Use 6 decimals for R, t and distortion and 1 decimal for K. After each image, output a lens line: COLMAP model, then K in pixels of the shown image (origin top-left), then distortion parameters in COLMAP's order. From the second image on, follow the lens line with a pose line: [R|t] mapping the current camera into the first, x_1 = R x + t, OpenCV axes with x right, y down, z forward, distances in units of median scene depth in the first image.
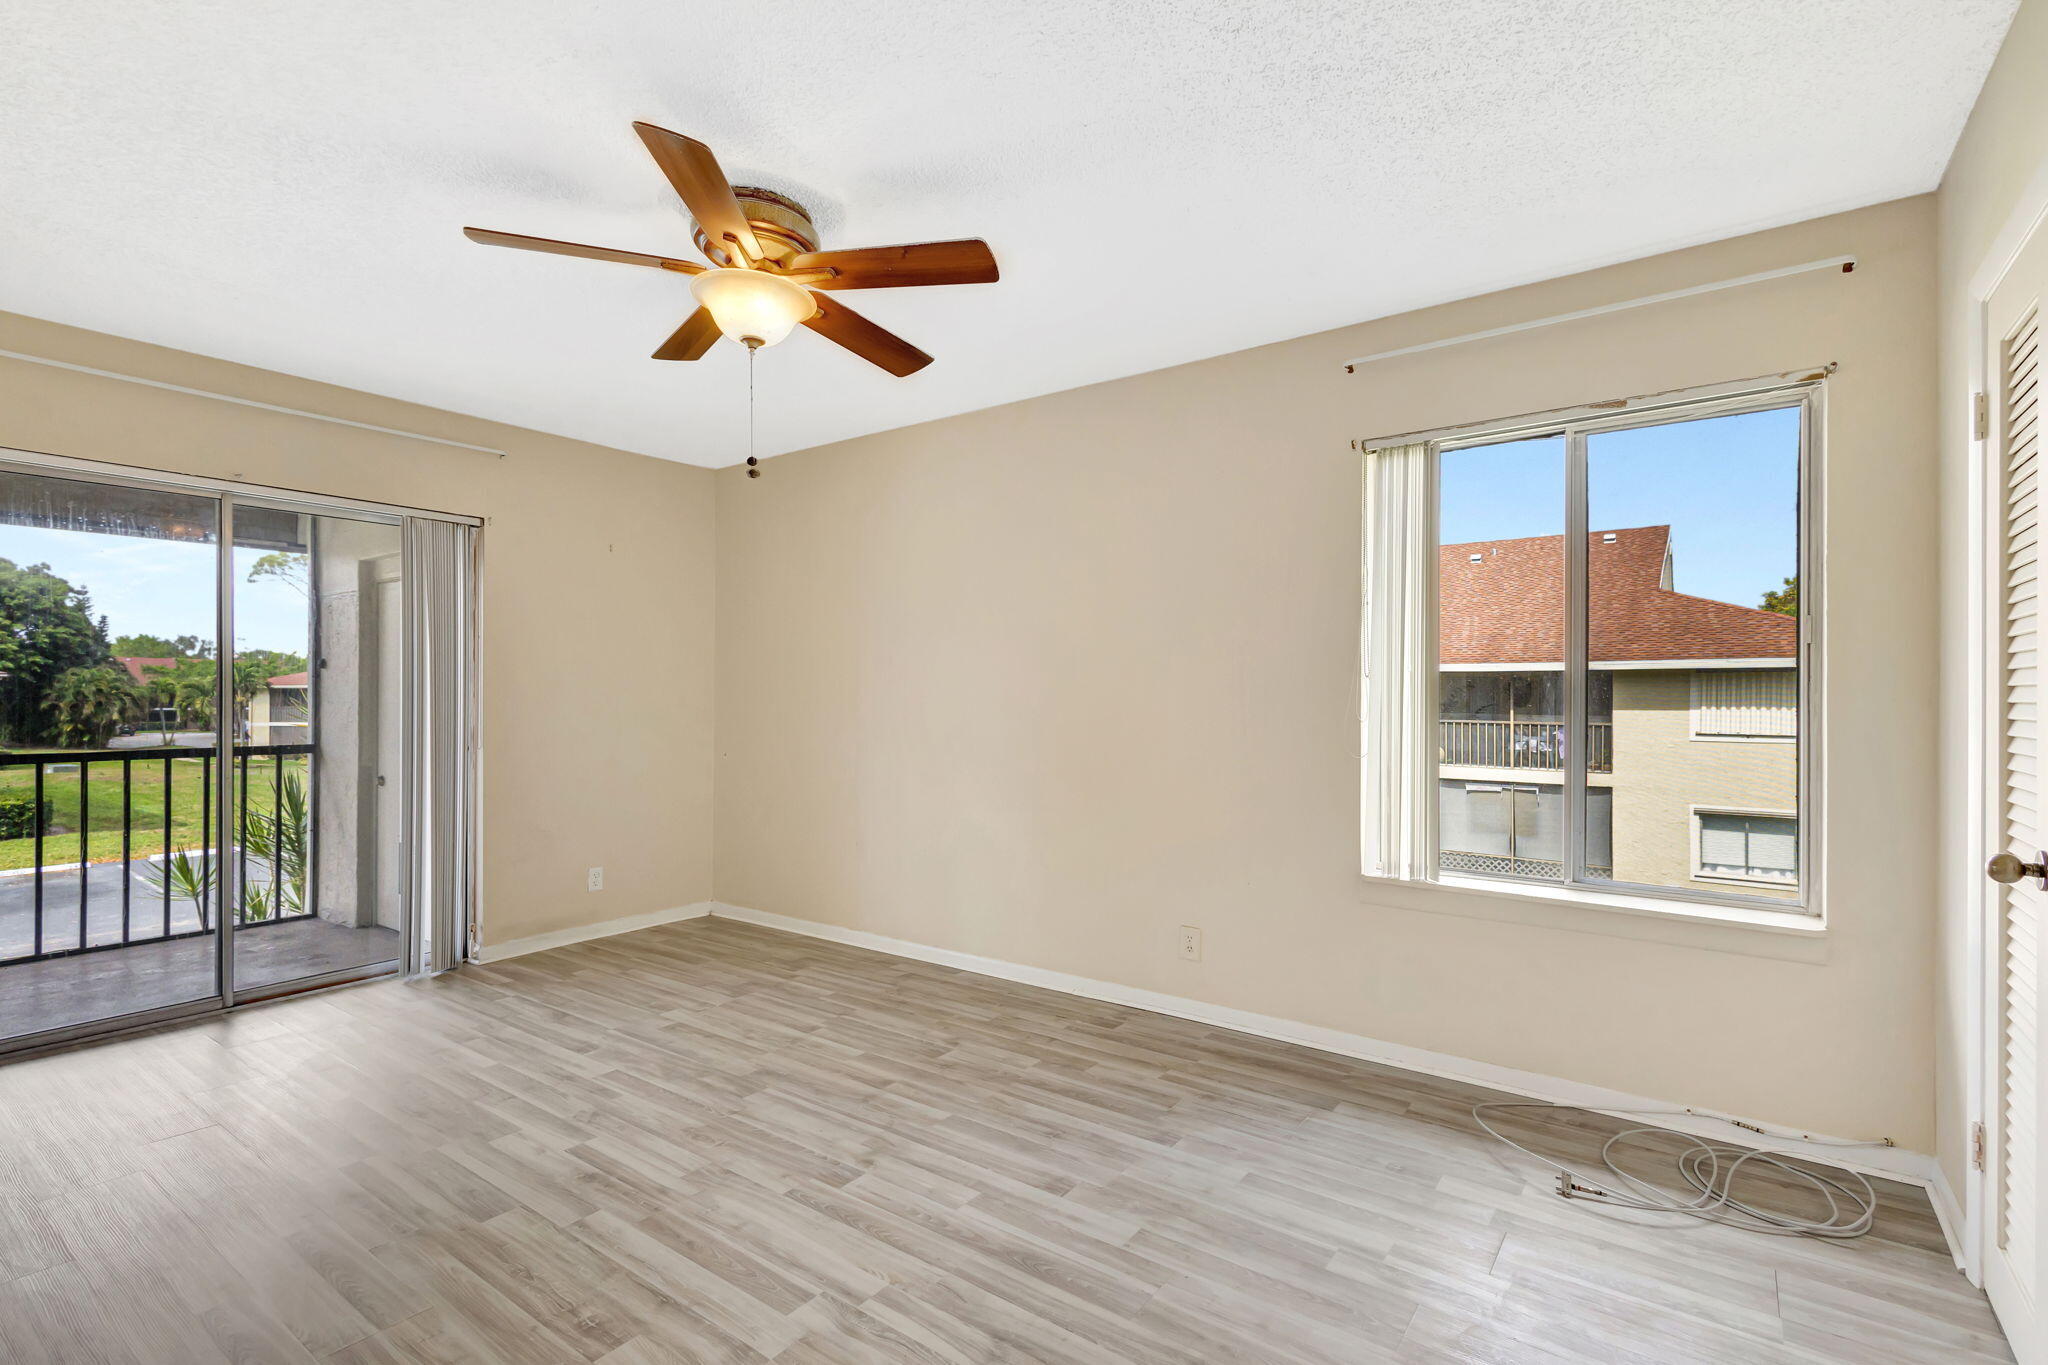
lens RADIAL K [[944.4, 0, 1023.7], [0, 944.4, 700.7], [0, 0, 1]] dist [0.017091, 0.000053]
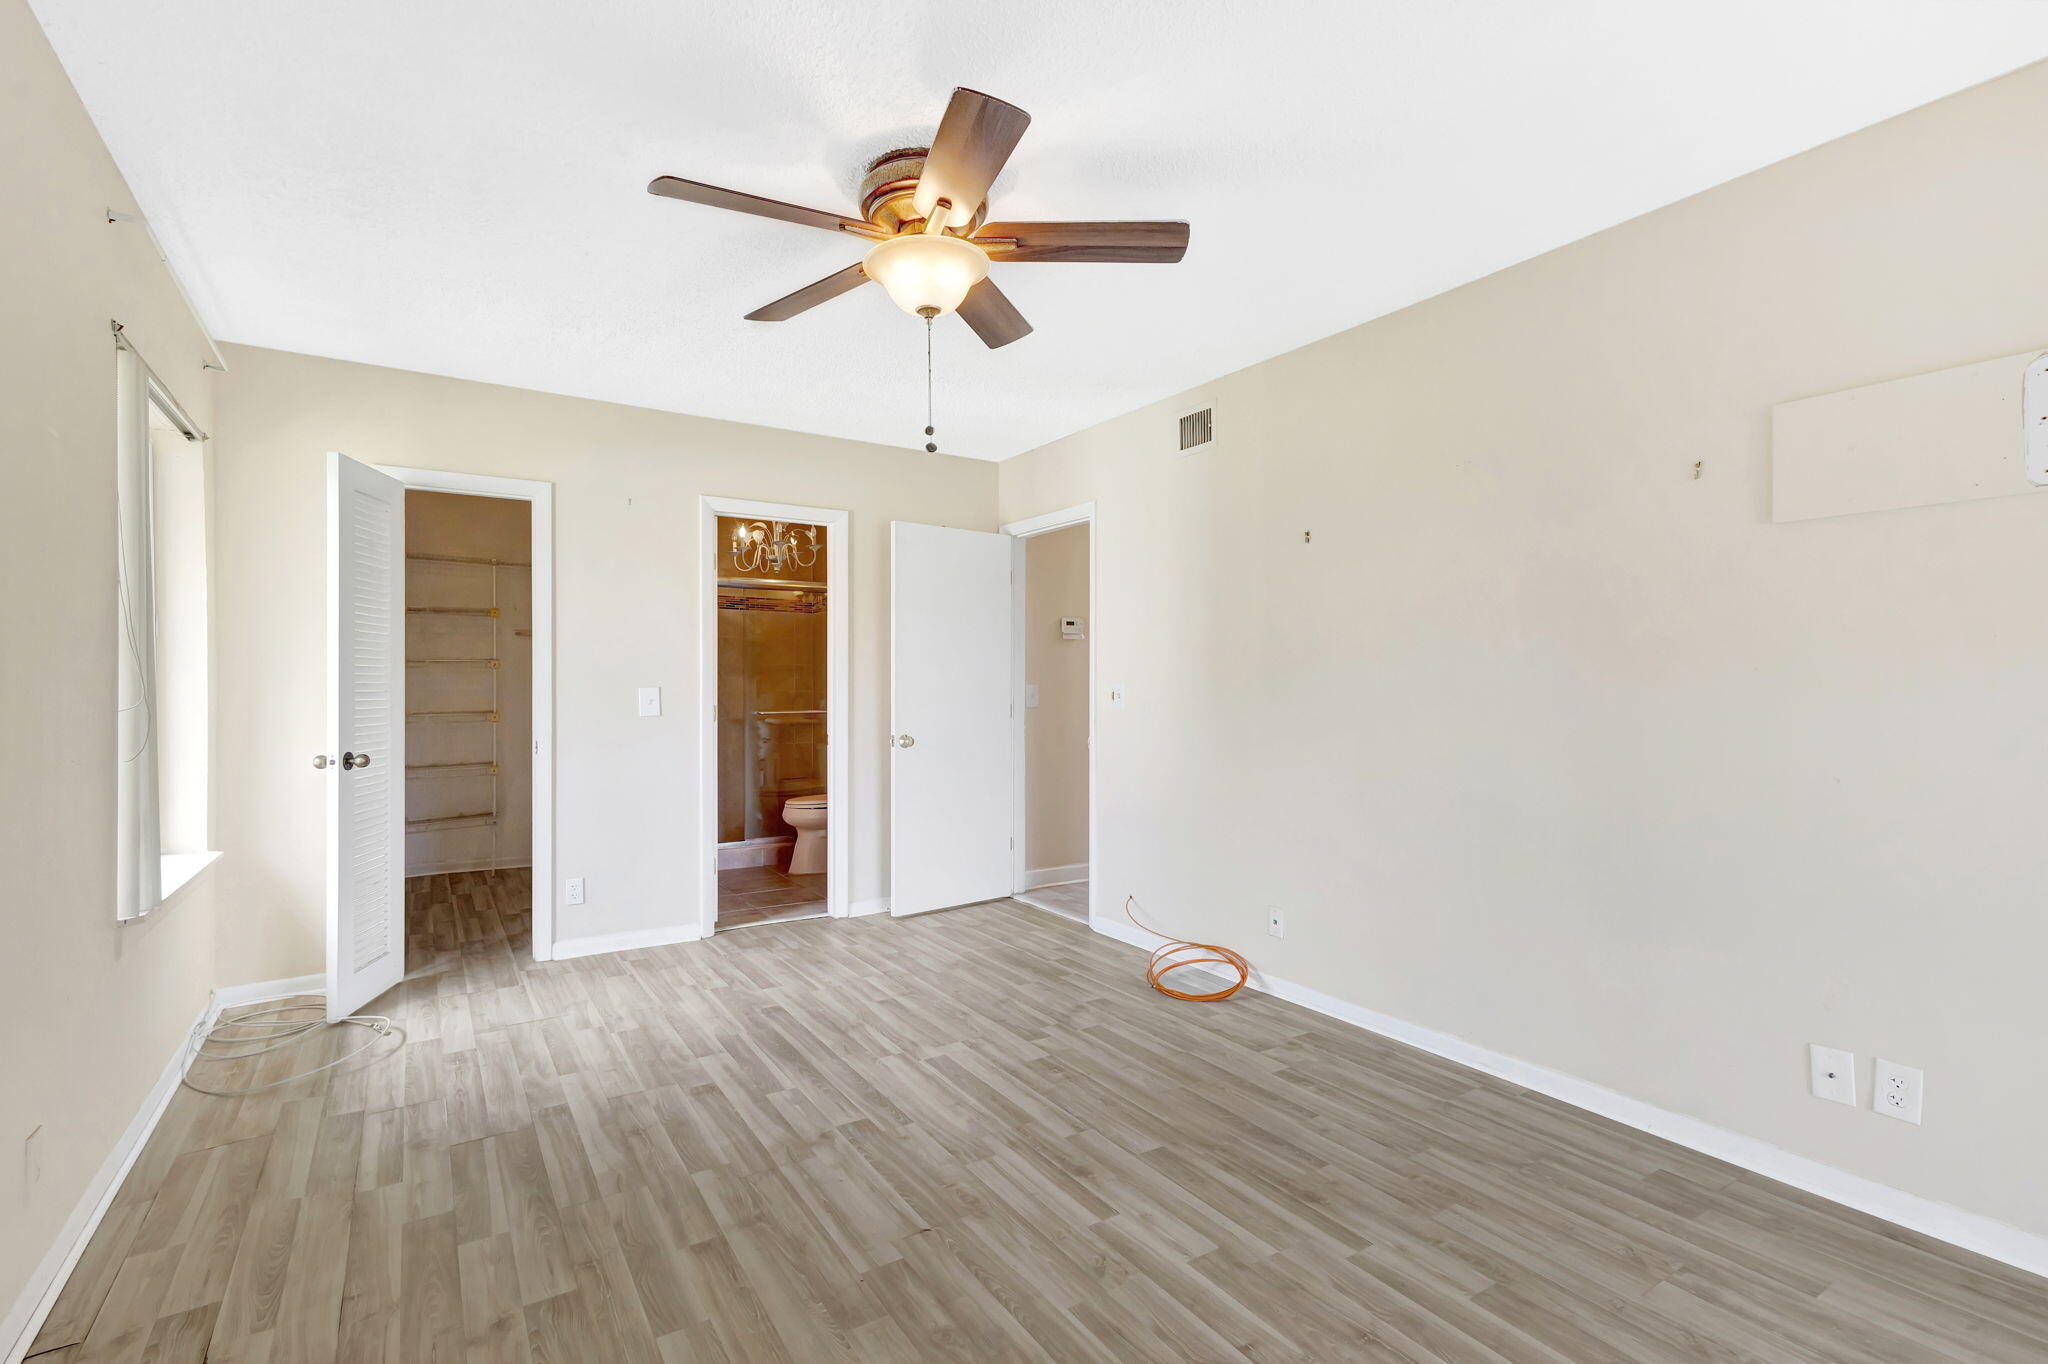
lens RADIAL K [[944.4, 0, 1023.7], [0, 944.4, 700.2], [0, 0, 1]] dist [0.017091, 0.000053]
pose [[-0.934233, -0.005567, 0.356621, -0.641758], [0.001401, 0.999813, 0.019277, -0.000099], [-0.356662, 0.018509, -0.934050, 1.656219]]
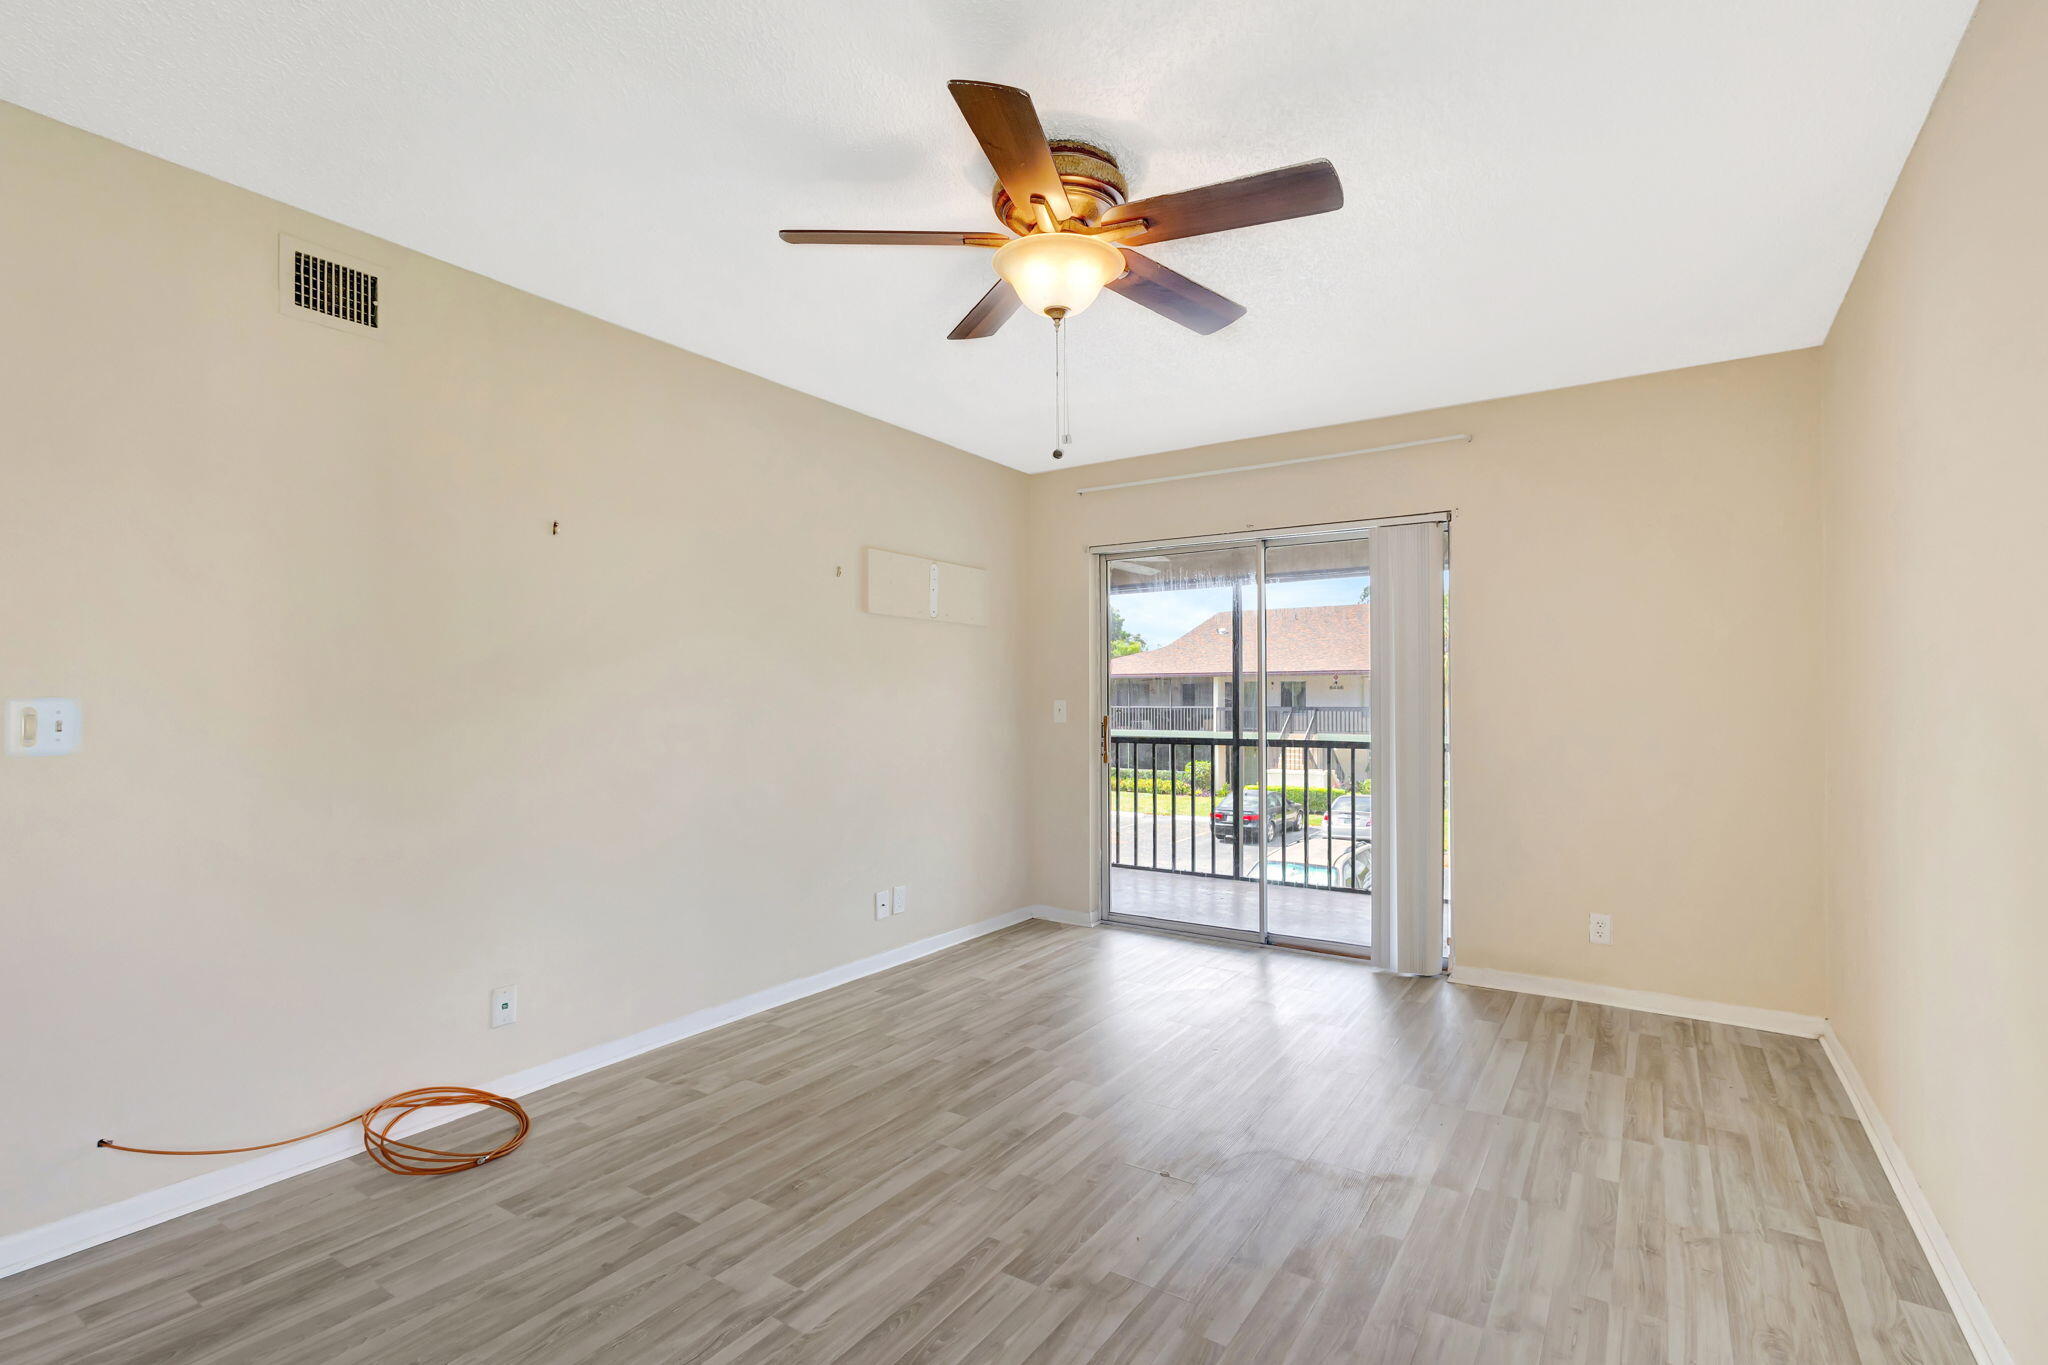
lens RADIAL K [[956.8, 0, 1024.0], [0, 956.8, 682.5], [0, 0, 1]] dist [0.016726, -0.000258]
pose [[0.049824, -0.020960, -0.998538, 0.571034], [-0.005367, 0.999760, -0.021253, 0.003585], [0.998744, 0.006418, 0.049700, 0.819596]]
